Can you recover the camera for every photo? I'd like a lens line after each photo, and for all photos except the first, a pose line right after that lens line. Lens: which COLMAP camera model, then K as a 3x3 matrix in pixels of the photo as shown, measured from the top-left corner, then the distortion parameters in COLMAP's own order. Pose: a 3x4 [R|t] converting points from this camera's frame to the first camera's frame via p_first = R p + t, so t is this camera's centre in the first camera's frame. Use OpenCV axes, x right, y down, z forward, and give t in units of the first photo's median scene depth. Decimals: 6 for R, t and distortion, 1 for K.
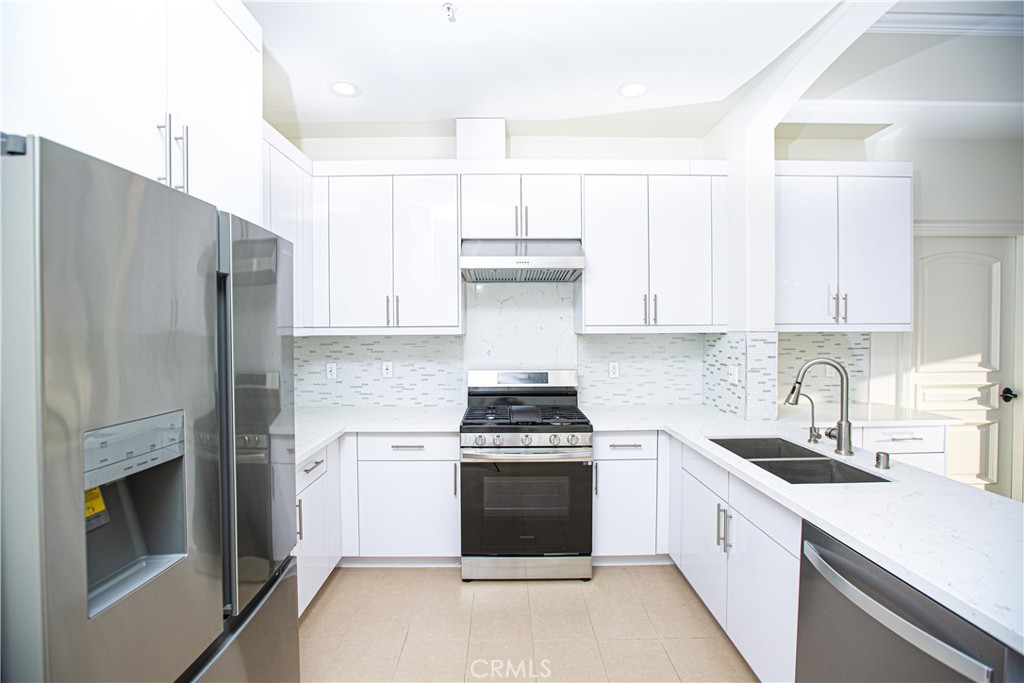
lens RADIAL K [[462.4, 0, 505.3], [0, 462.4, 336.2], [0, 0, 1]] dist [-0.050922, 0.016347]
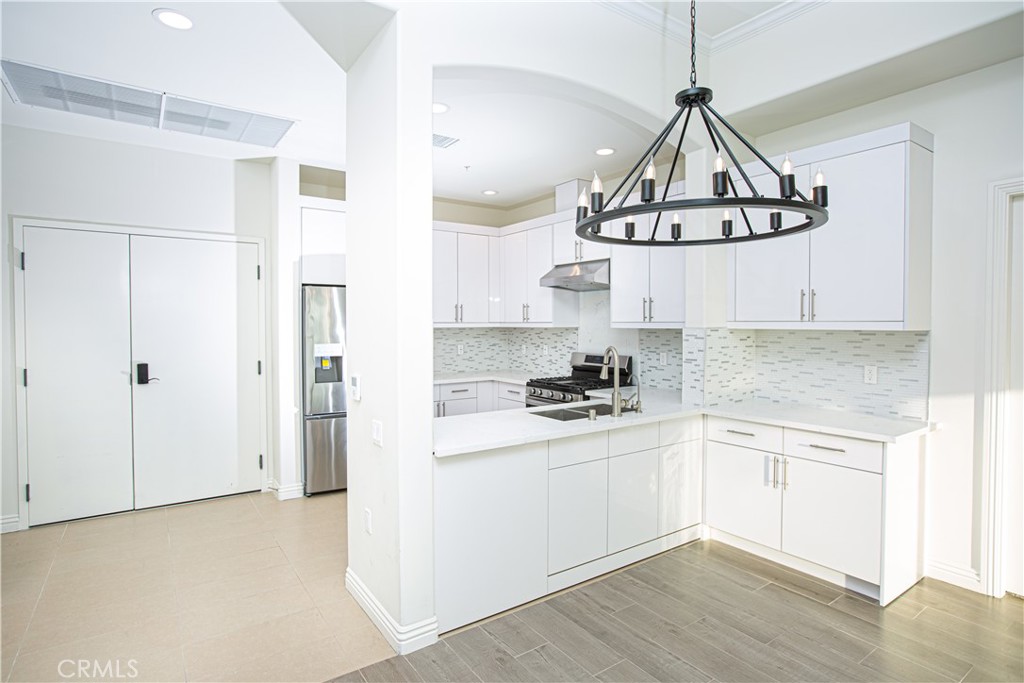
lens RADIAL K [[532.5, 0, 512.0], [0, 532.5, 341.5], [0, 0, 1]] dist [-0.001004, -0.000227]
pose [[0.570601, 0.033643, -0.820538, 1.369140], [-0.018243, 0.999433, 0.028292, -0.005462], [0.821025, -0.001175, 0.570891, -0.140751]]
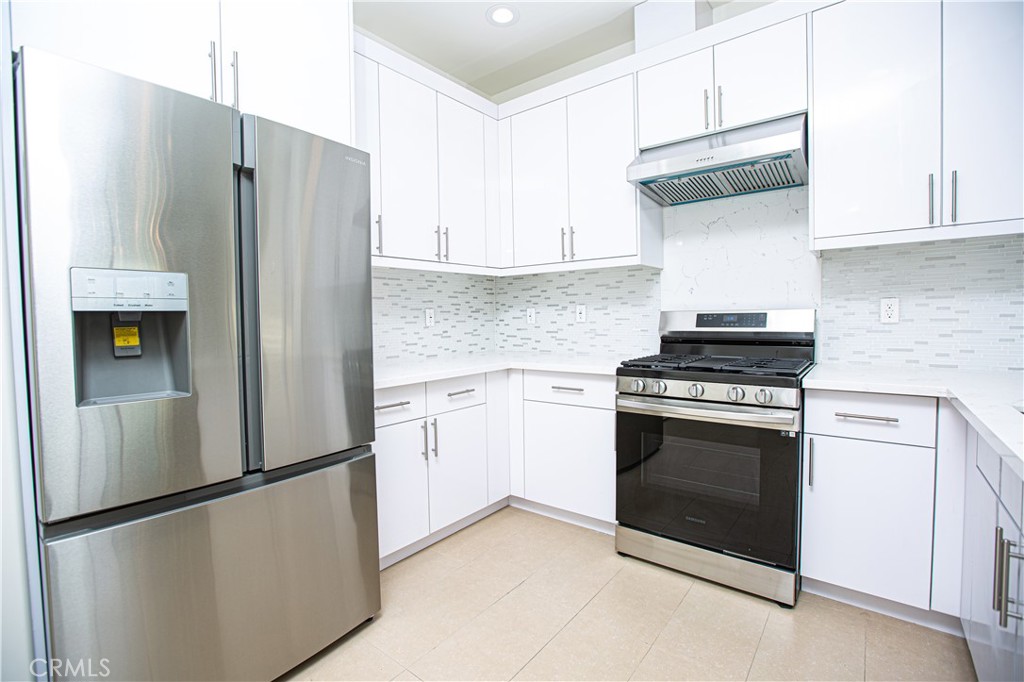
lens RADIAL K [[468.4, 0, 506.9], [0, 468.4, 331.7], [0, 0, 1]] dist [-0.052863, 0.017252]
pose [[0.777992, 0.012770, -0.628145, 0.261507], [0.001423, 0.999755, 0.022087, 0.104163], [0.628273, -0.018077, 0.777783, 0.206596]]
